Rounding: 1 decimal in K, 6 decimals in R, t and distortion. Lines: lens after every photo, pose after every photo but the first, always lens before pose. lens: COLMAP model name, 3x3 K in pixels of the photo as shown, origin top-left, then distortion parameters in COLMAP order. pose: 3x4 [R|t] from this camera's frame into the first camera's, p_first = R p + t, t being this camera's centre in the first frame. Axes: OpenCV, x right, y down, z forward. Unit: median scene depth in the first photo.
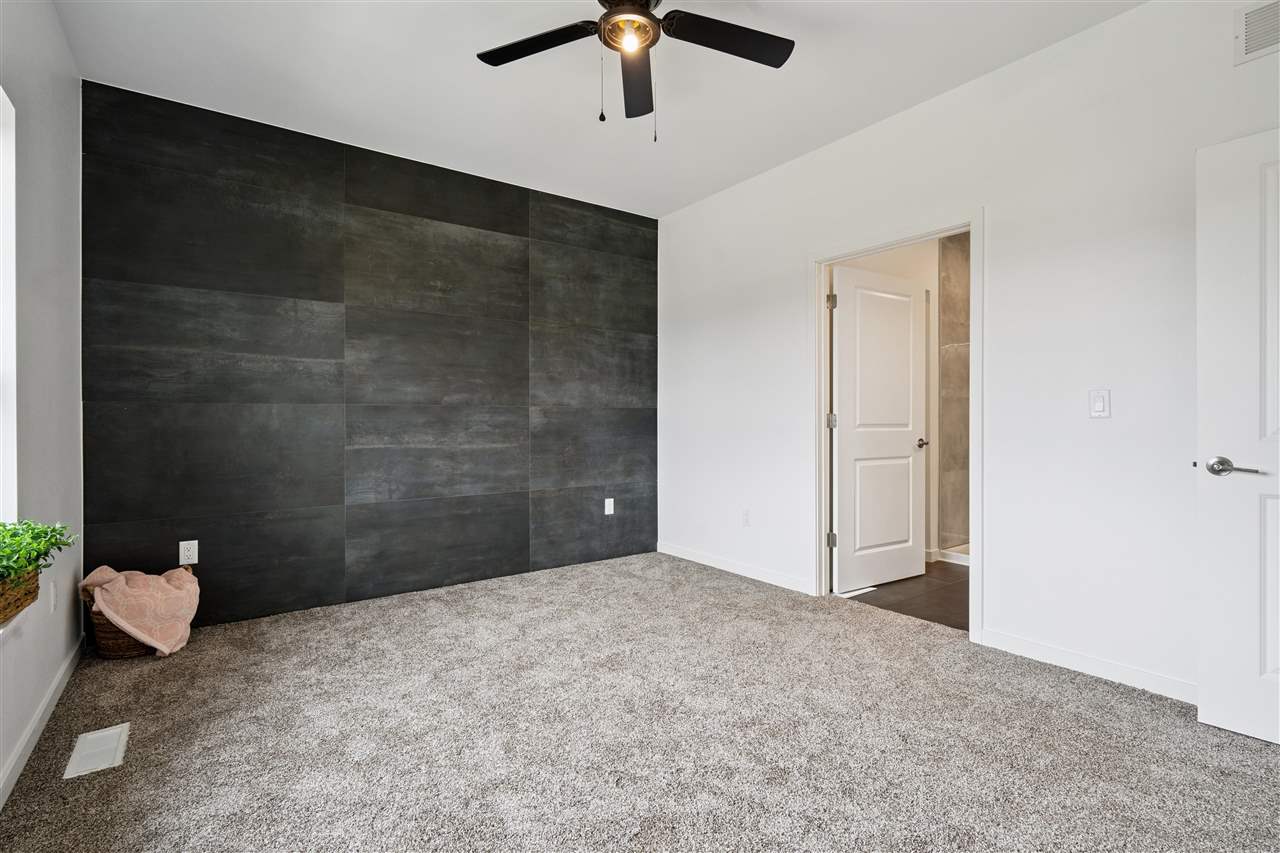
lens RADIAL K [[598.9, 0, 640.1], [0, 598.9, 418.5], [0, 0, 1]] dist [0.001158, 0.000144]
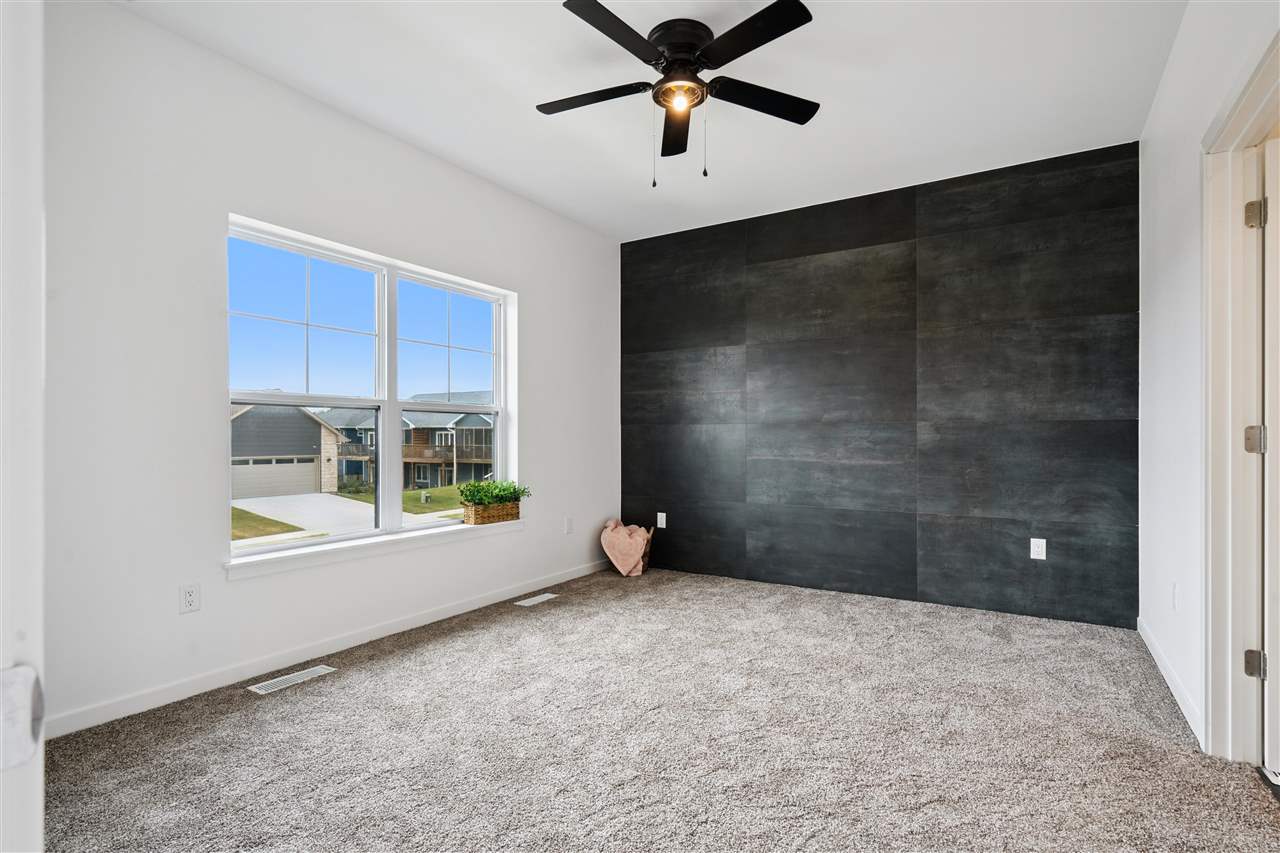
lens RADIAL K [[627.0, 0, 643.3], [0, 627.0, 430.8], [0, 0, 1]] dist [-0.001742, -0.000219]
pose [[0.376996, -0.003103, -0.926210, 0.563110], [0.002969, 0.999993, -0.002141, -0.005266], [0.926210, -0.001943, 0.377003, 0.253652]]
